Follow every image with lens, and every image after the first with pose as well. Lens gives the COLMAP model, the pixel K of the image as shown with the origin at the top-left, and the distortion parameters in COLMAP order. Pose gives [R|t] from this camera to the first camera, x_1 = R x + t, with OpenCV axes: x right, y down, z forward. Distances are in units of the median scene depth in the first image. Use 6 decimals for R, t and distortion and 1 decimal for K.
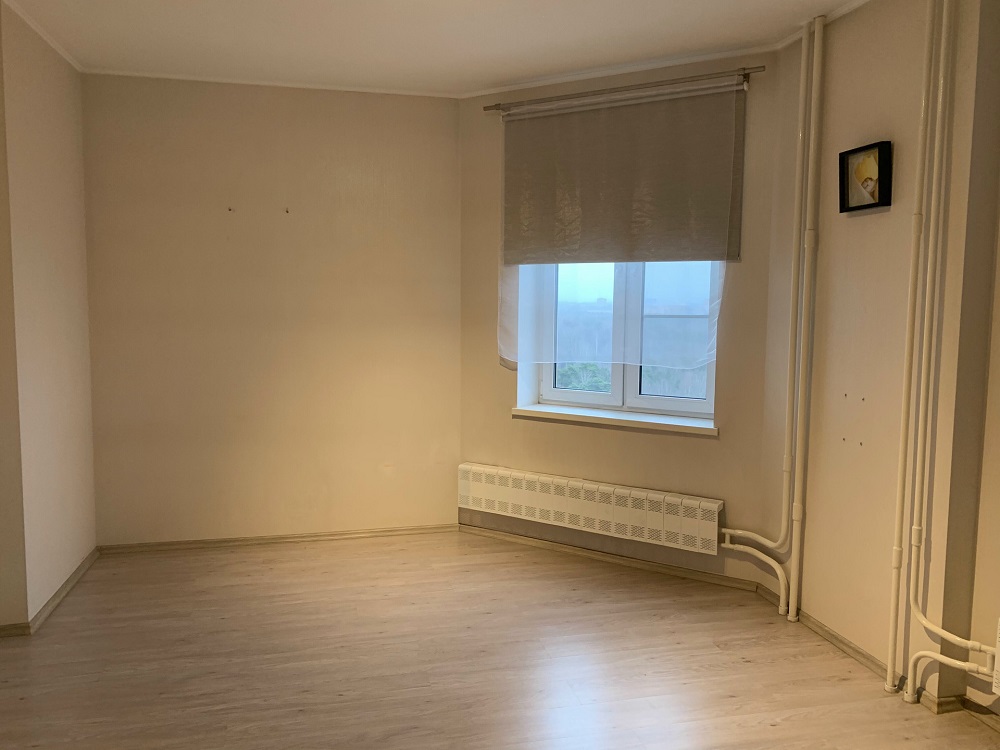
lens RADIAL K [[747.4, 0, 501.4], [0, 747.4, 367.9], [0, 0, 1]] dist [0.037809, -0.057471]
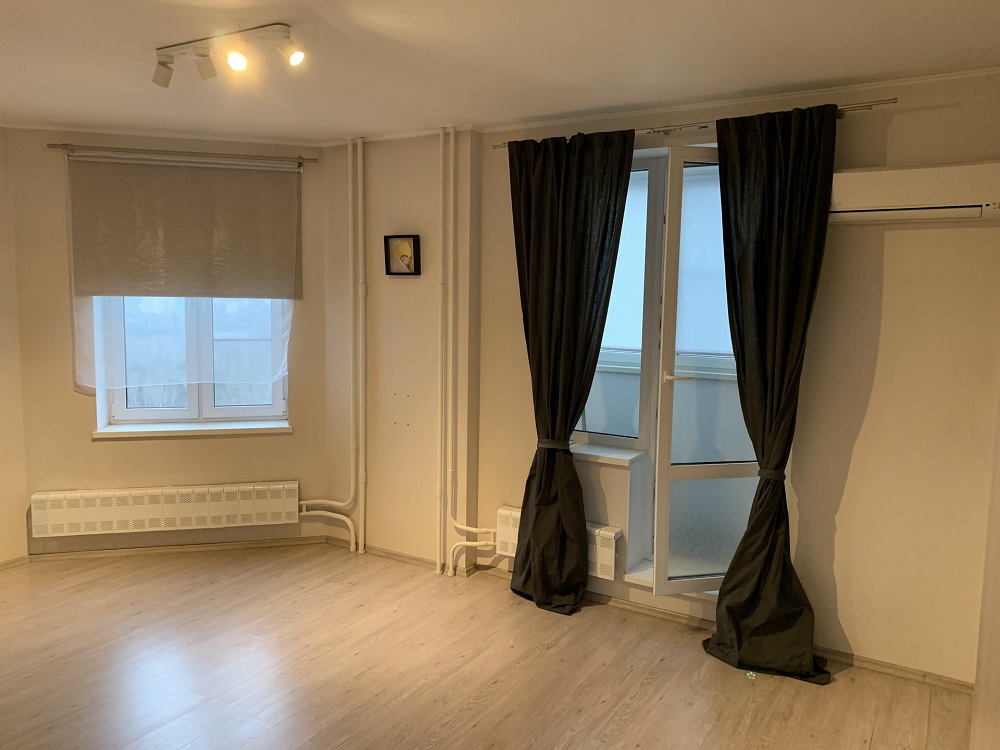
lens RADIAL K [[747.4, 0, 501.4], [0, 747.4, 367.9], [0, 0, 1]] dist [0.037809, -0.057471]
pose [[0.694988, -0.070989, 0.715508, -0.390022], [0.055024, 0.997447, 0.045515, -0.061354], [-0.716912, 0.007738, 0.697120, -0.175894]]
